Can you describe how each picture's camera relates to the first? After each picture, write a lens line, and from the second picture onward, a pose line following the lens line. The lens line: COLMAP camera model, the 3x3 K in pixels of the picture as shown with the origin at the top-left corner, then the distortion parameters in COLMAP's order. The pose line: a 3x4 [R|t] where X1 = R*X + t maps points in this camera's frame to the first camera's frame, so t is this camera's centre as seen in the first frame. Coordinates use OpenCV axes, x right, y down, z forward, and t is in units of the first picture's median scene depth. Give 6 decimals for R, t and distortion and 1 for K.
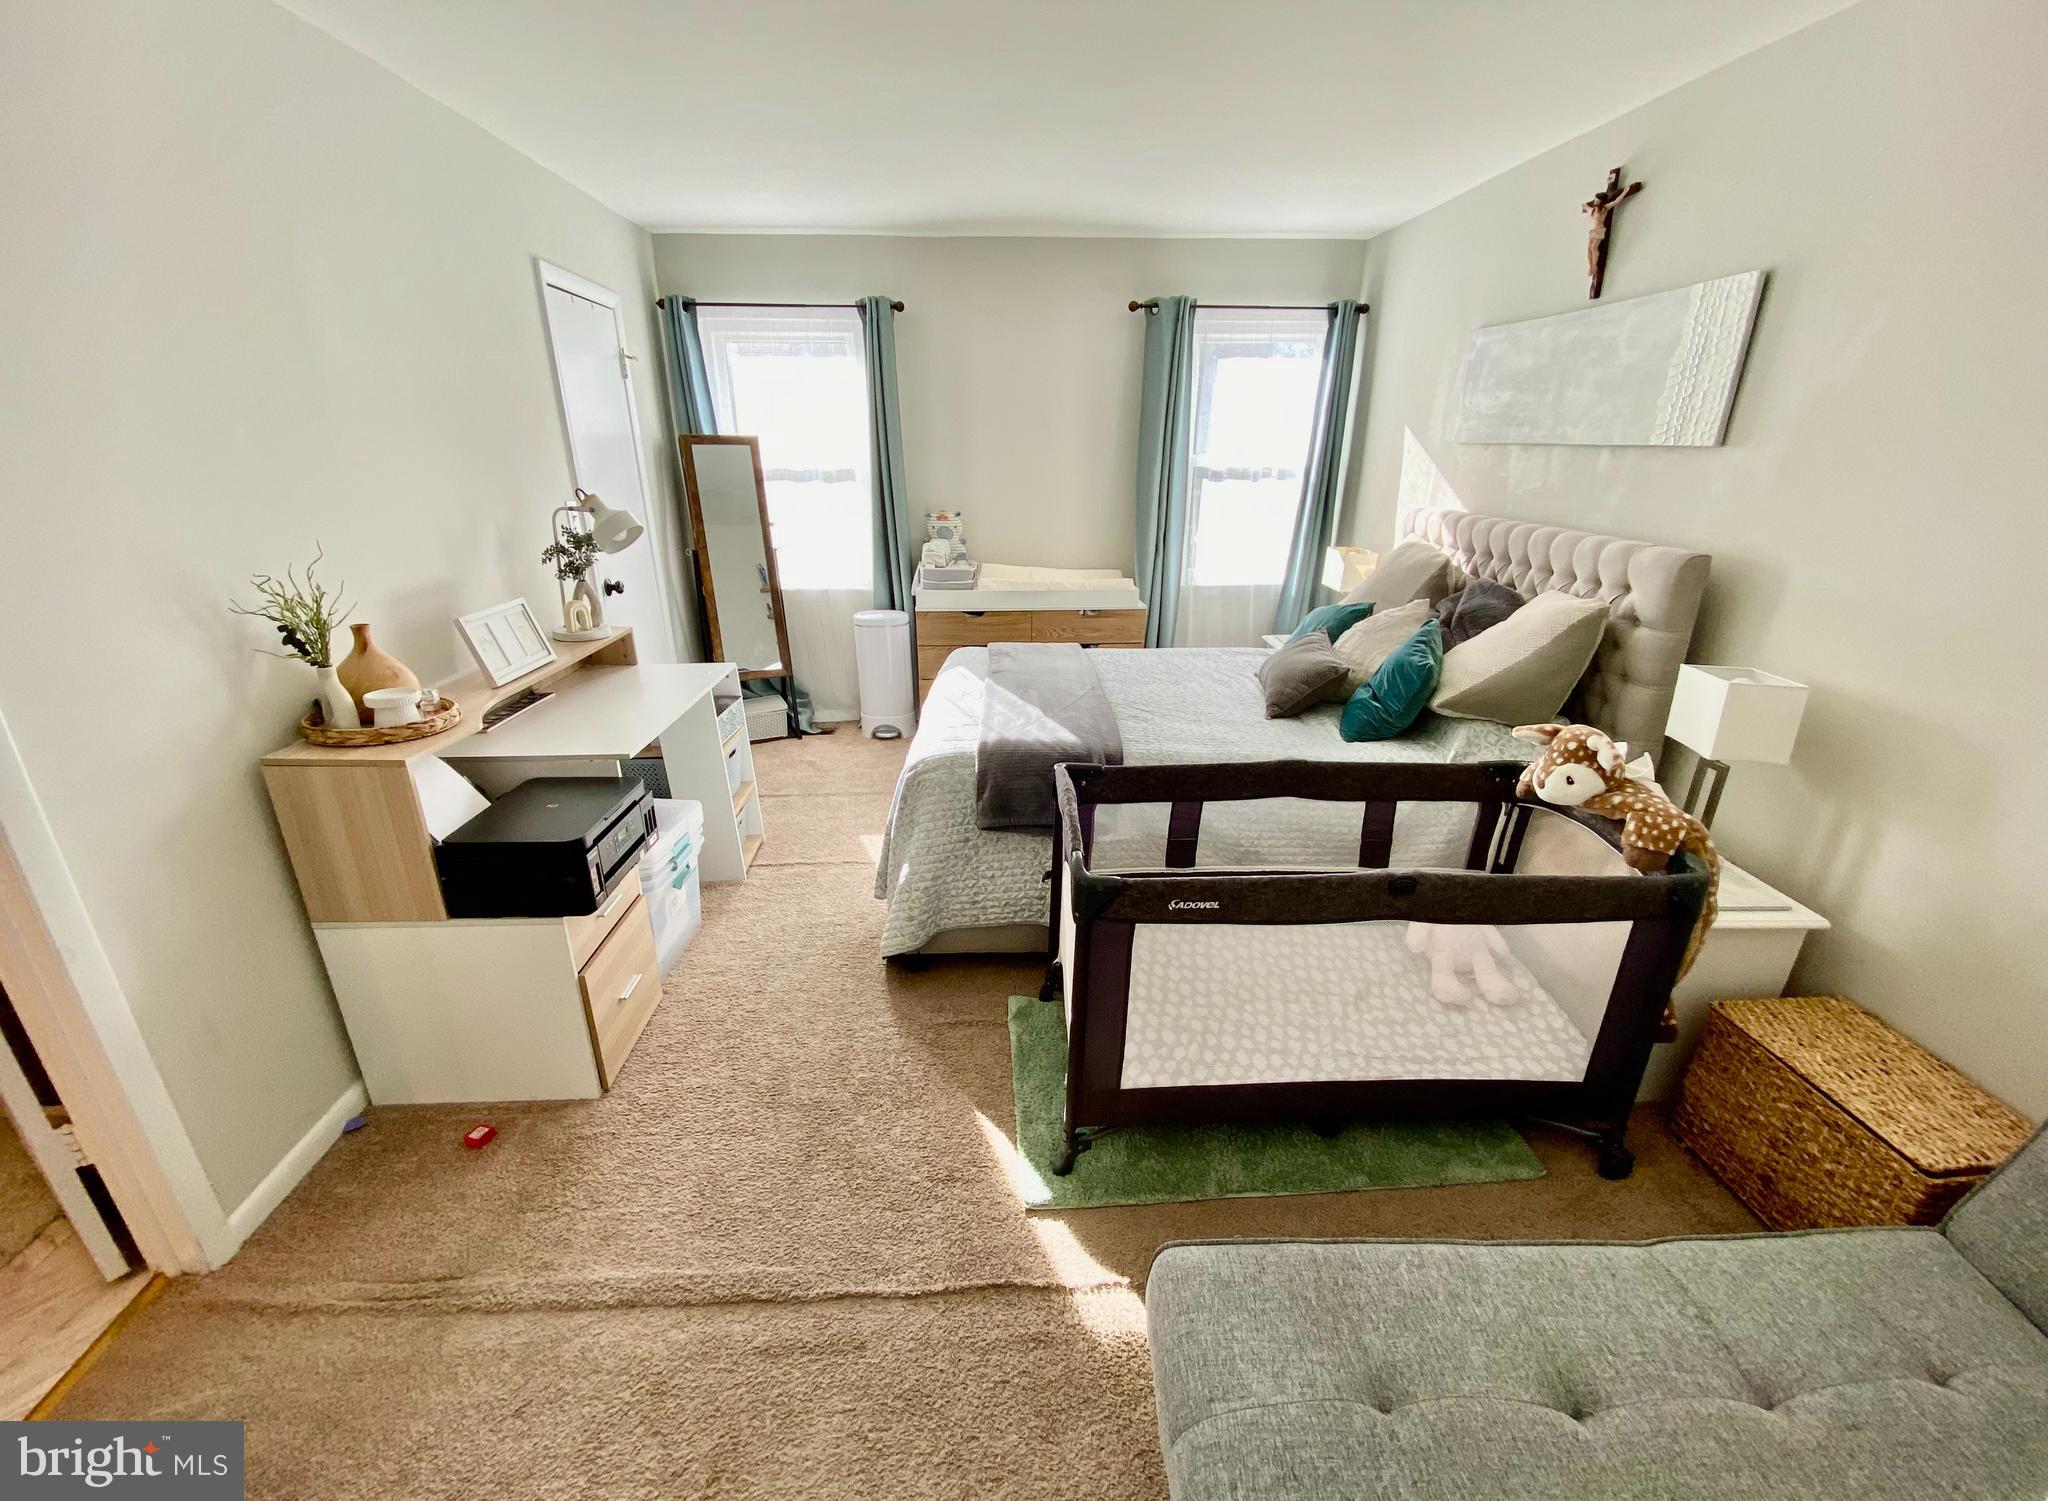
lens RADIAL K [[817.9, 0, 1024.8], [0, 817.9, 778.4], [0, 0, 1]] dist [0.027387, -0.037359]
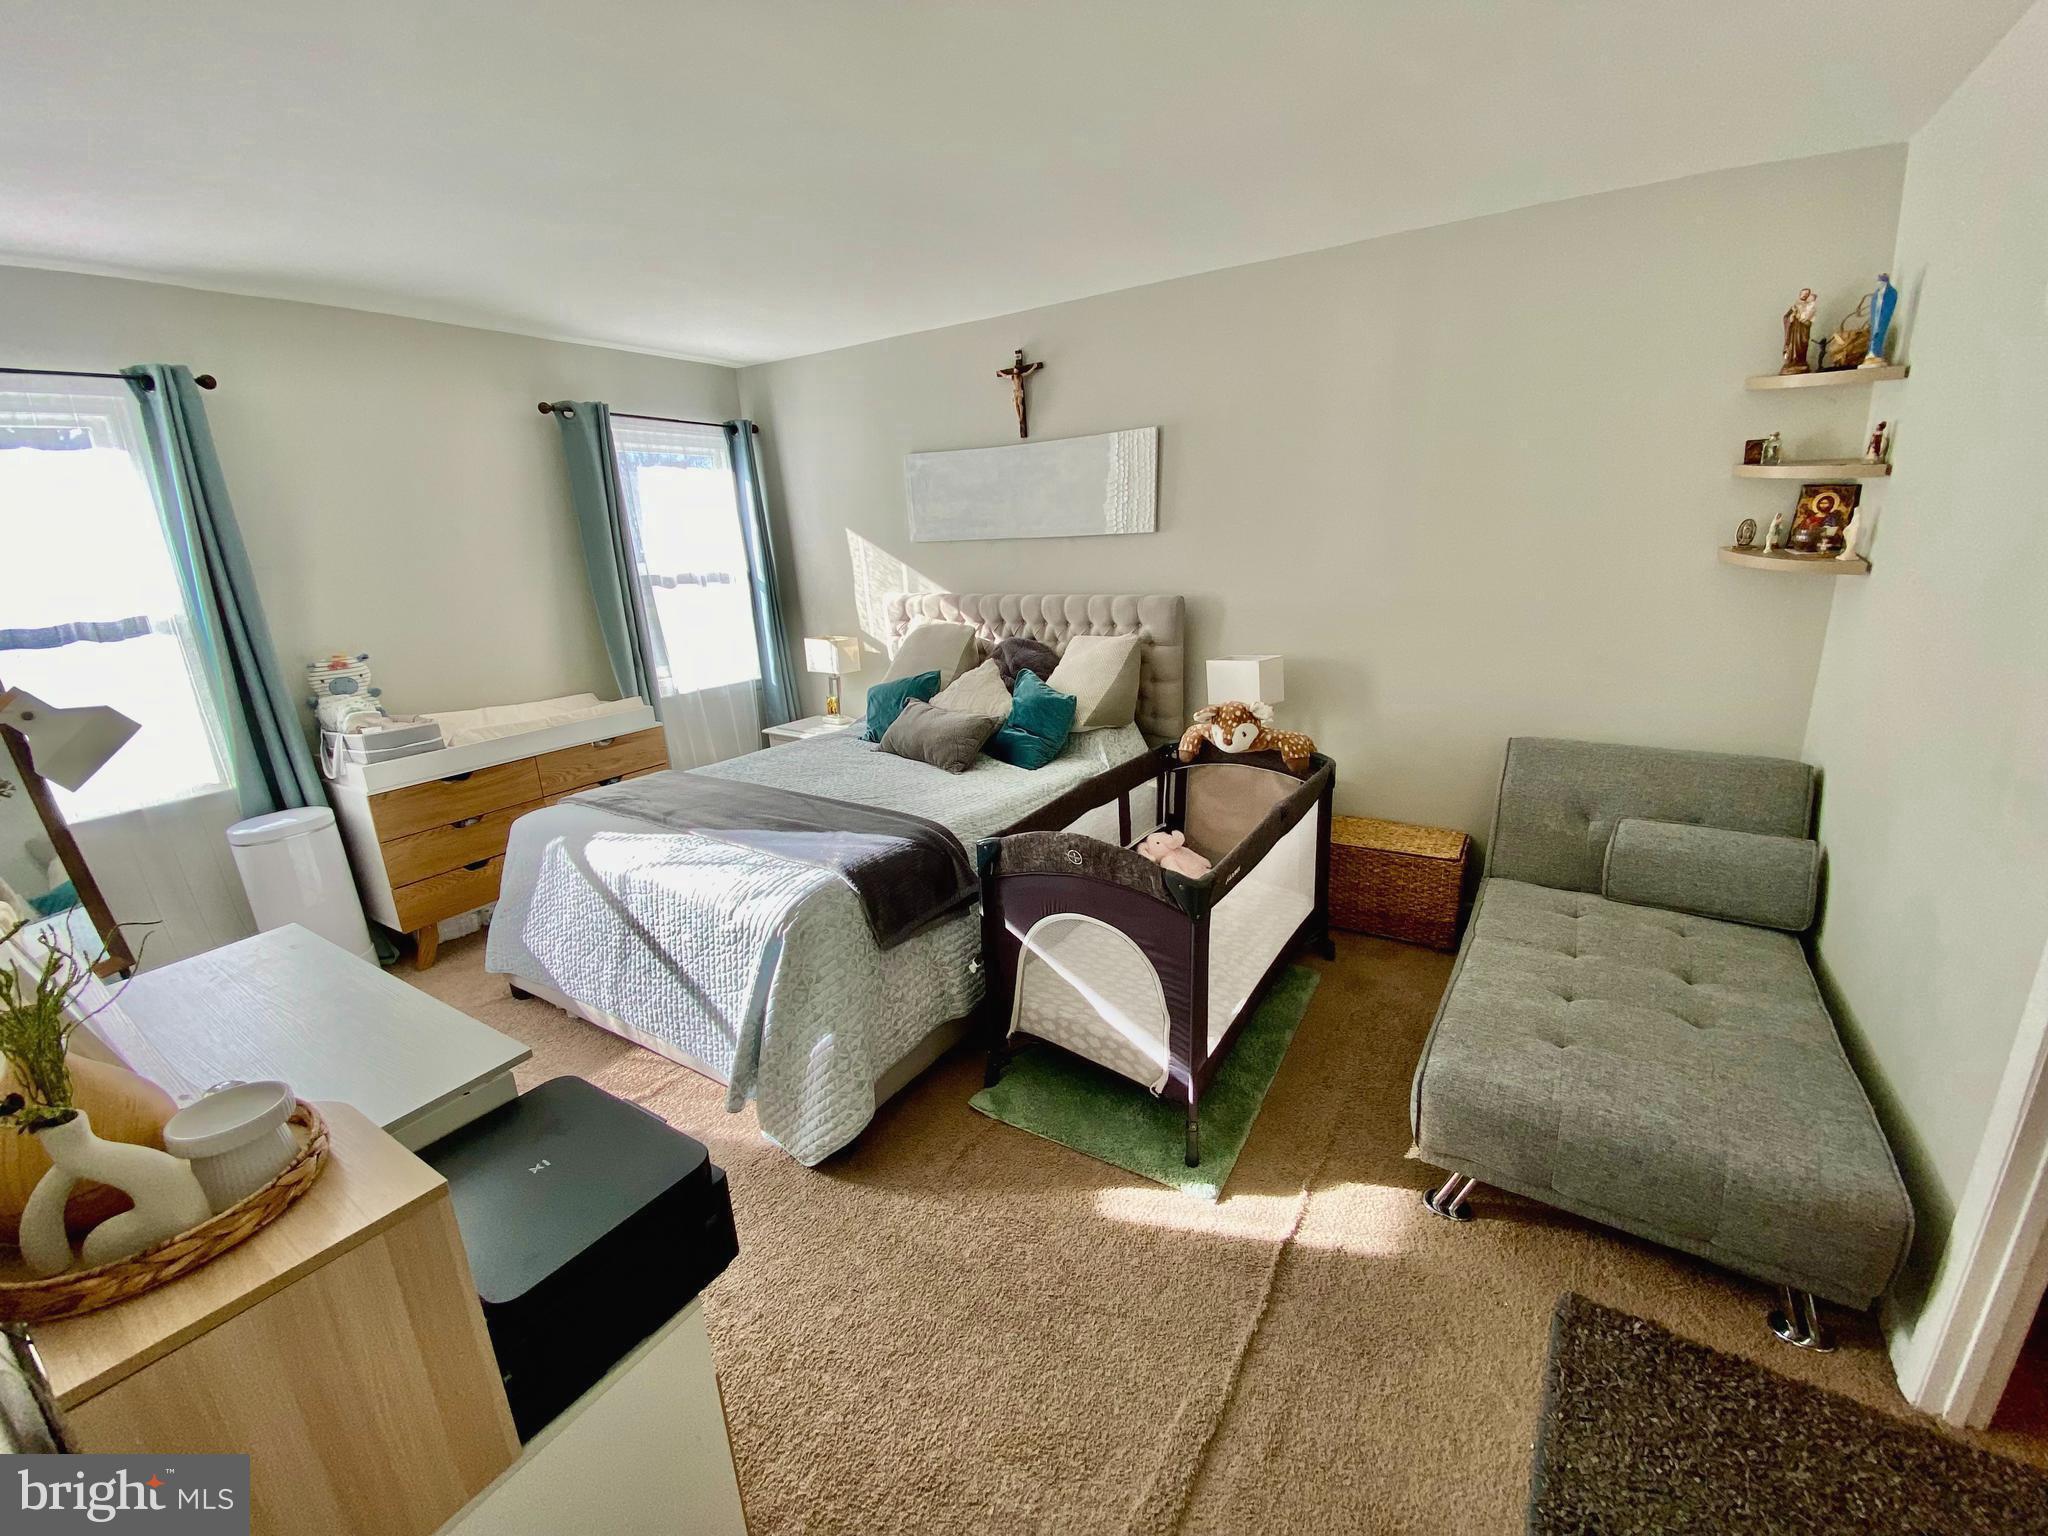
lens RADIAL K [[826.3, 0, 1024.0], [0, 826.3, 768.0], [0, 0, 1]] dist [0.018623, -0.023980]
pose [[0.572733, -0.245342, 0.782166, -0.380923], [0.344444, 0.937869, 0.041965, -0.068755], [-0.743865, 0.245377, 0.621655, 0.154982]]
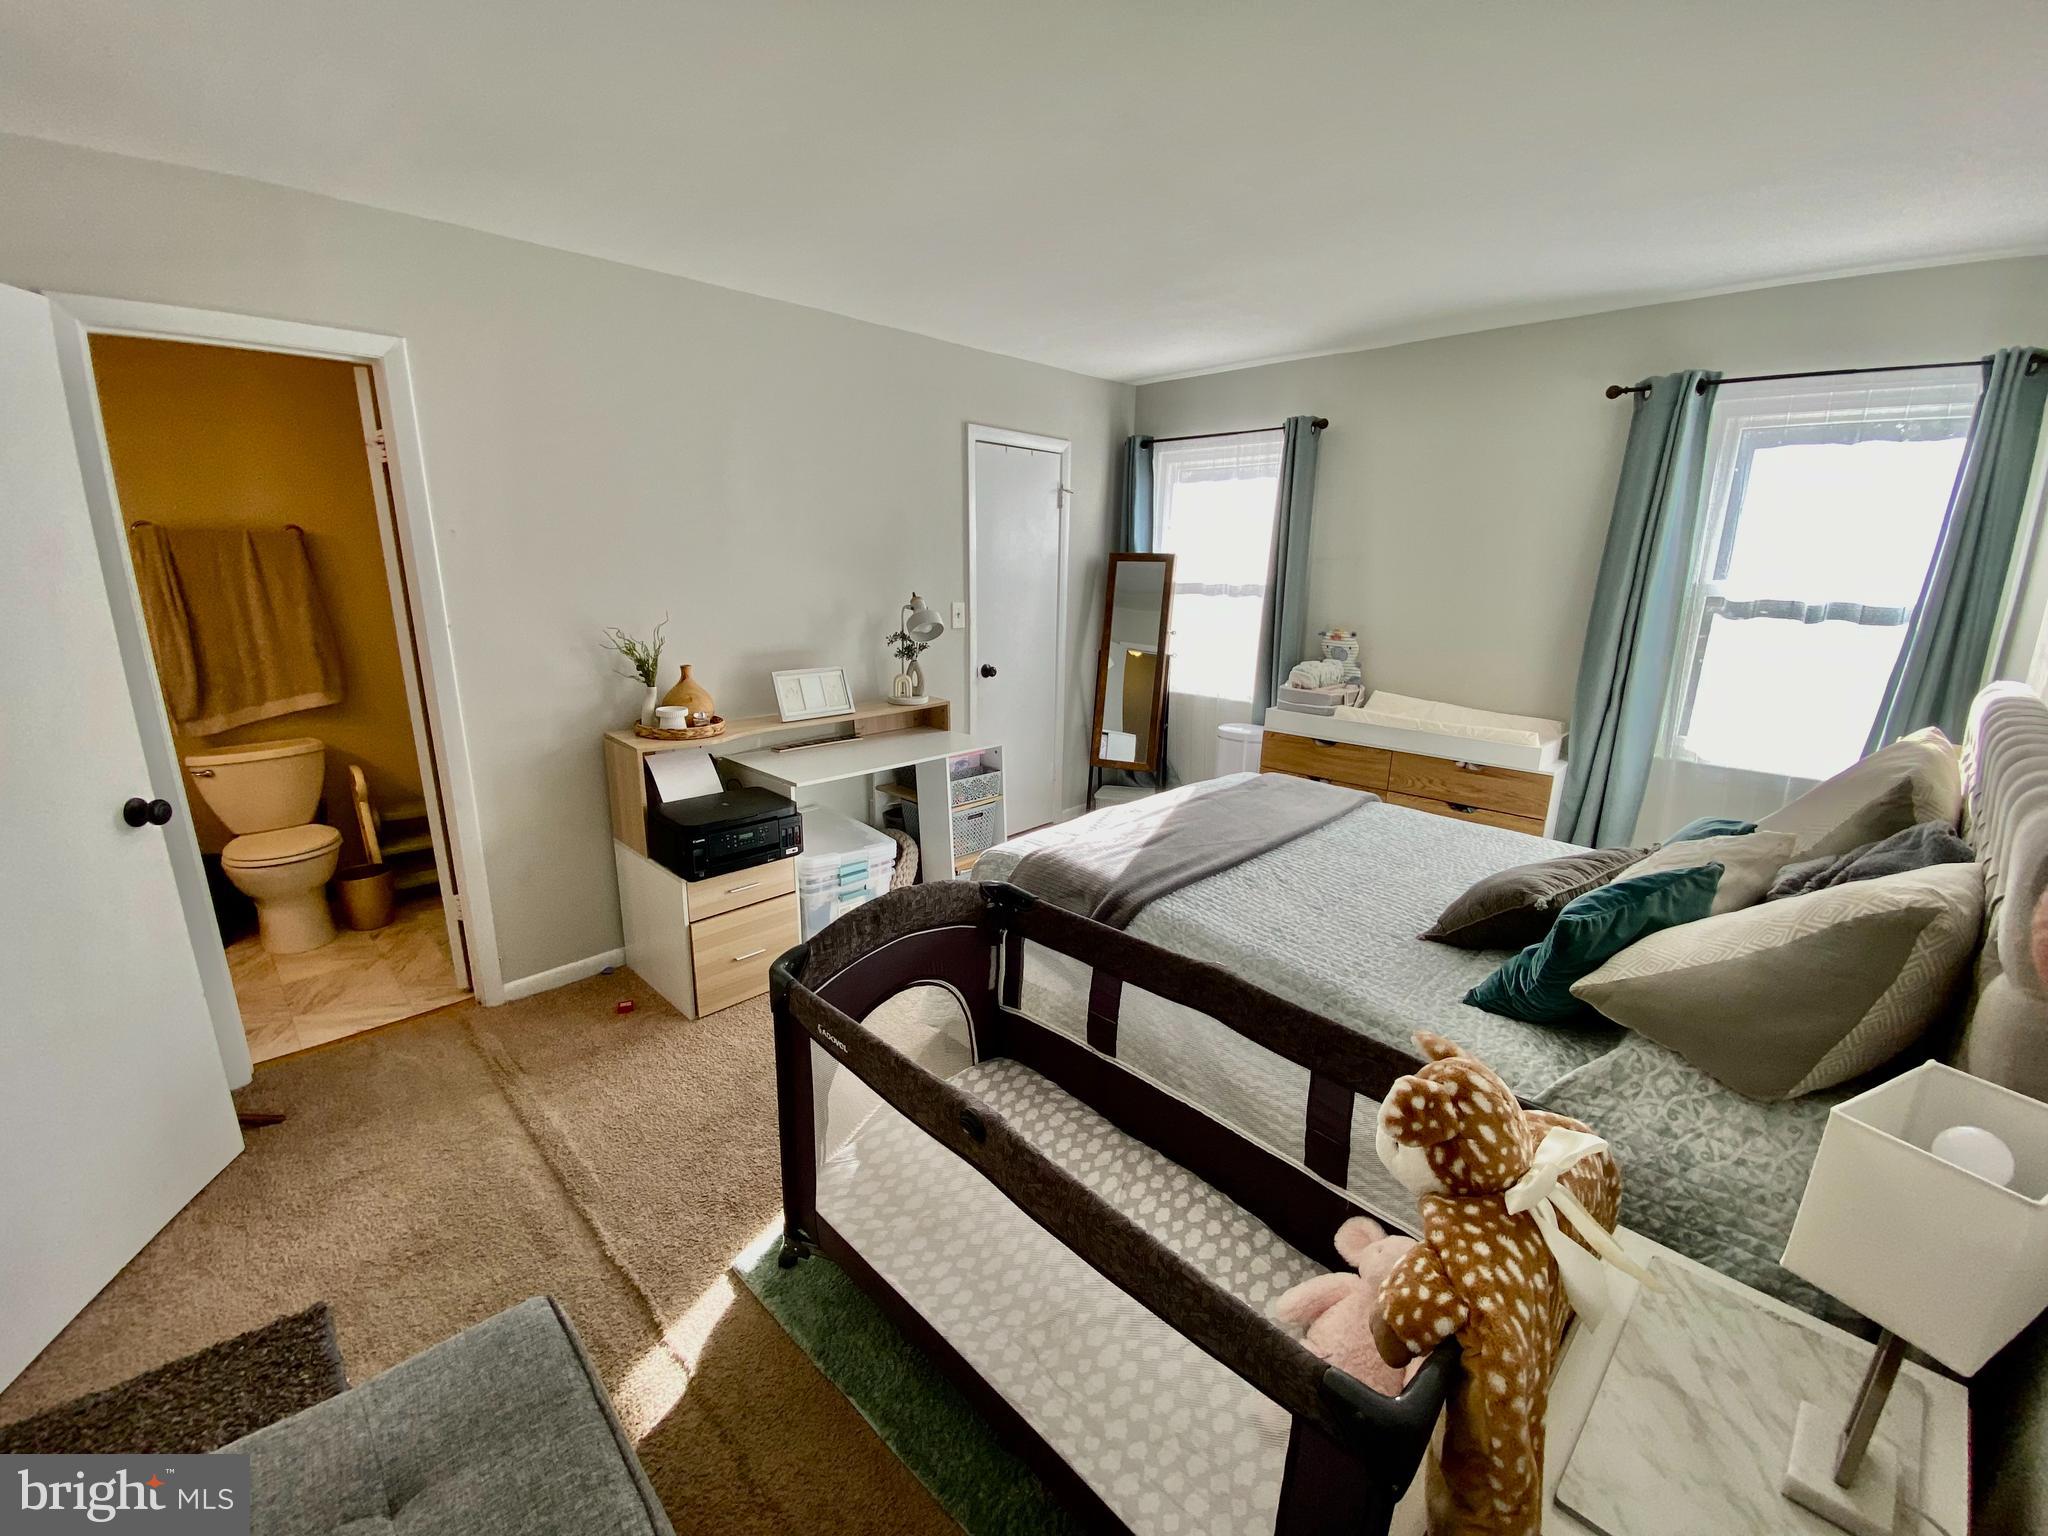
lens RADIAL K [[826.3, 0, 1024.0], [0, 826.3, 768.0], [0, 0, 1]] dist [0.018623, -0.023980]
pose [[0.679622, 0.188390, -0.708959, 0.383135], [-0.281773, 0.959361, -0.015184, -0.074475], [0.677287, 0.210085, 0.705086, 0.164109]]
